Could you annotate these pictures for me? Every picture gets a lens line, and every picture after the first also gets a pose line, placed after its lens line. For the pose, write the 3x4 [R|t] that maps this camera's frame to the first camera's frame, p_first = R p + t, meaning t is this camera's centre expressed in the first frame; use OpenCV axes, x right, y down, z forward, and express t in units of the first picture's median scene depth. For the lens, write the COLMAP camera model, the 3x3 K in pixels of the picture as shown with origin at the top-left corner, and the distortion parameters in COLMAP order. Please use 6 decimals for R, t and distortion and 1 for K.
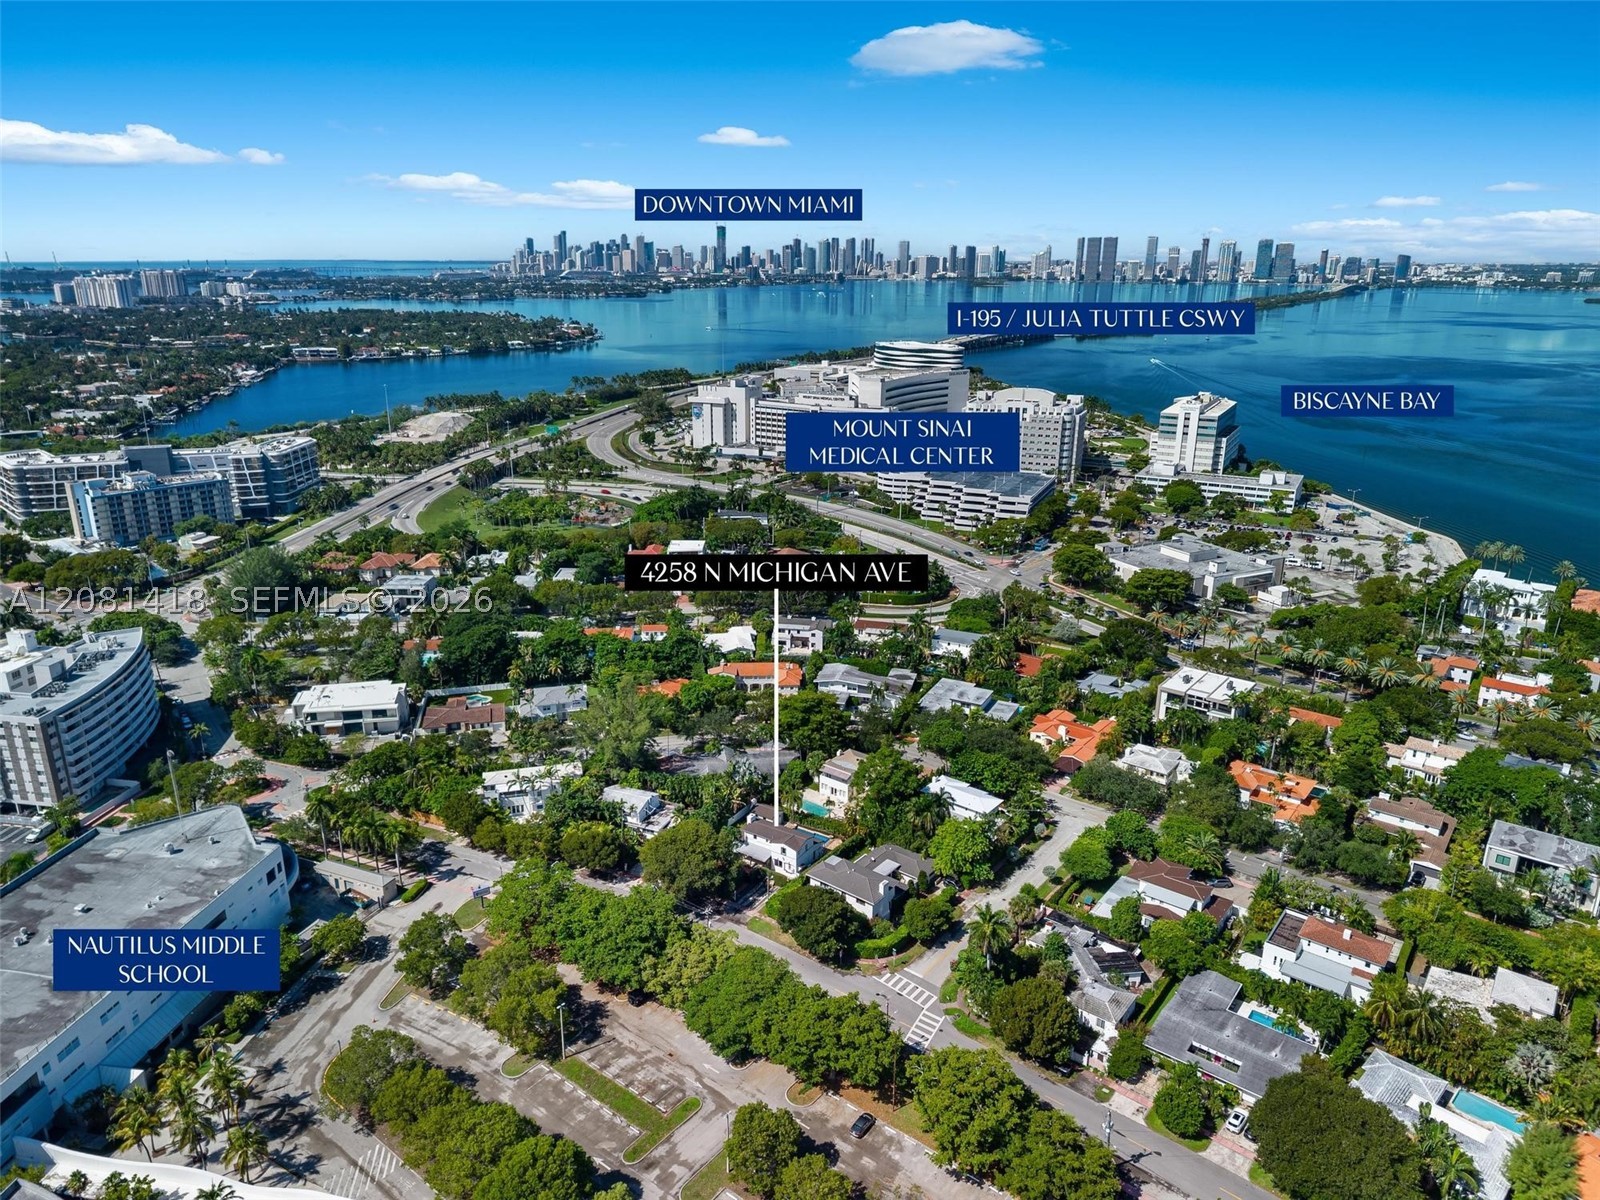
lens RADIAL K [[1087.2, 0, 800.0], [0, 1087.2, 600.0], [0, 0, 1]] dist [0.078894, -0.139247]
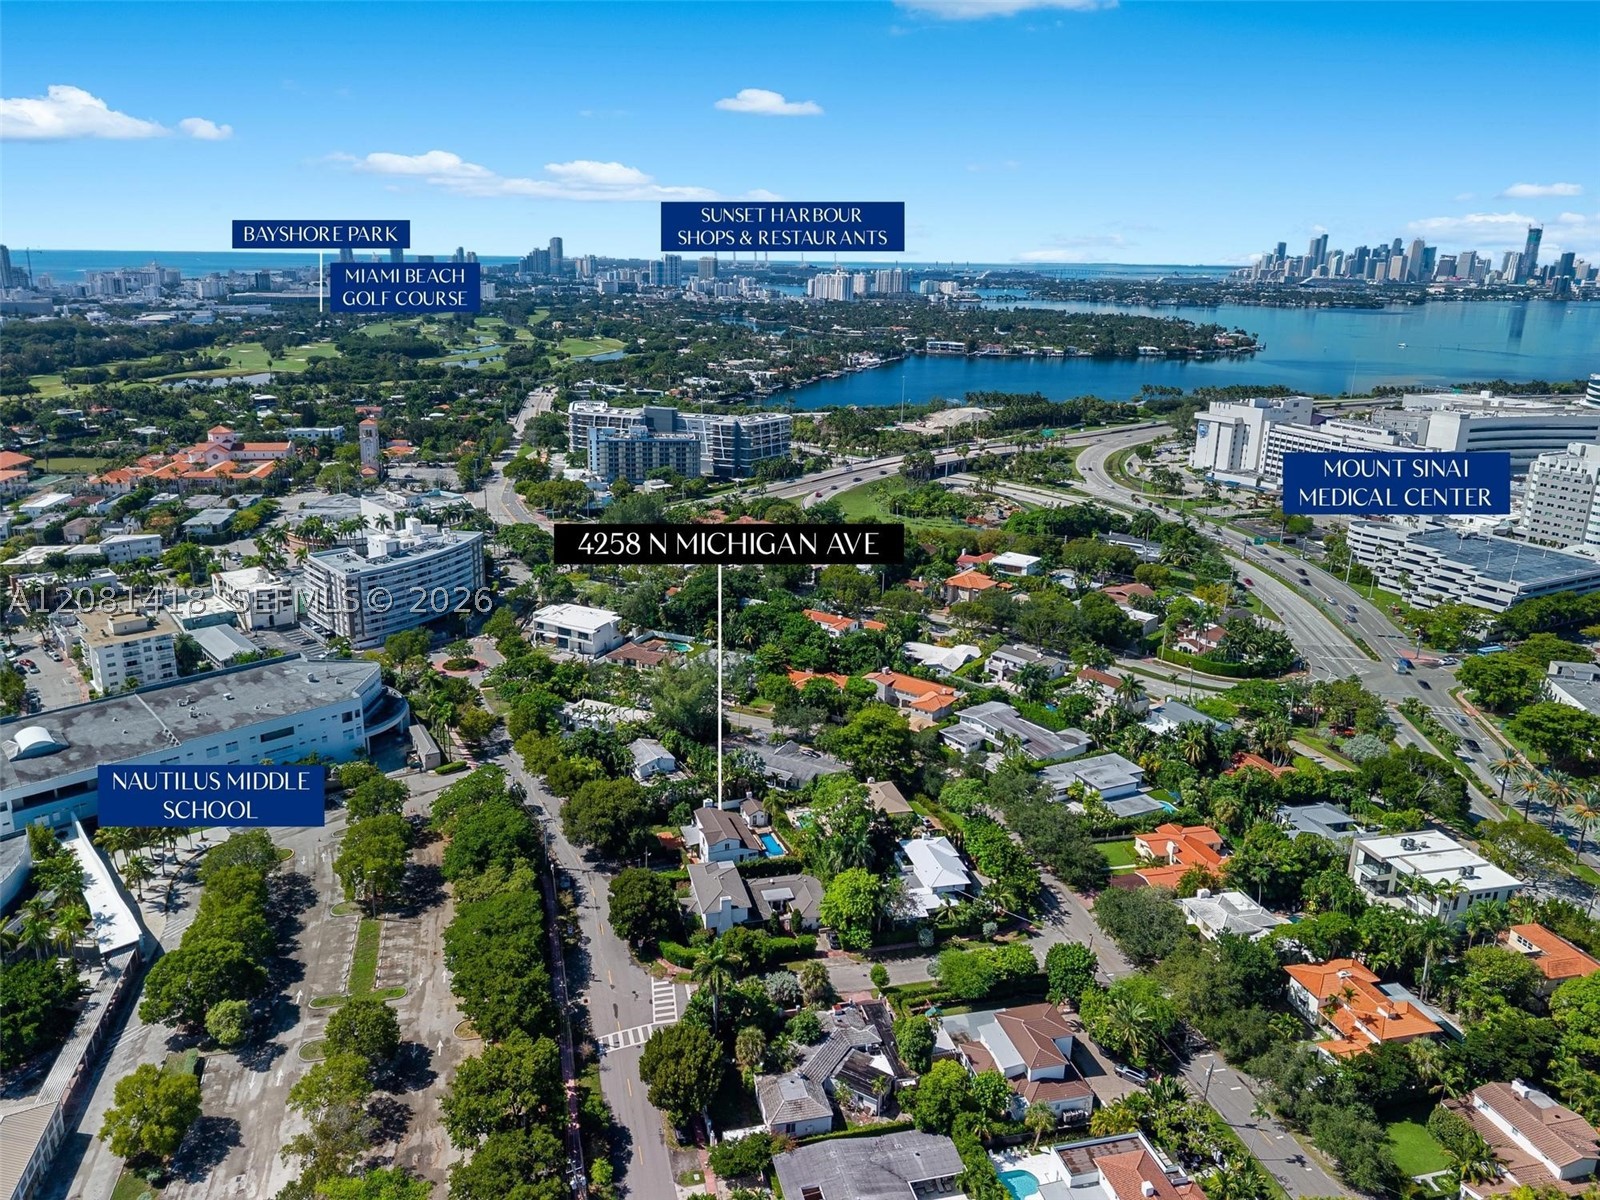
lens RADIAL K [[1122.4, 0, 800.0], [0, 1122.4, 600.0], [0, 0, 1]] dist [-0.023363, -0.002499]
pose [[0.757035, 0.194880, -0.623635, 0.252462], [-0.200982, 0.977660, 0.061536, -0.026148], [0.621695, 0.078755, 0.779290, 0.091373]]
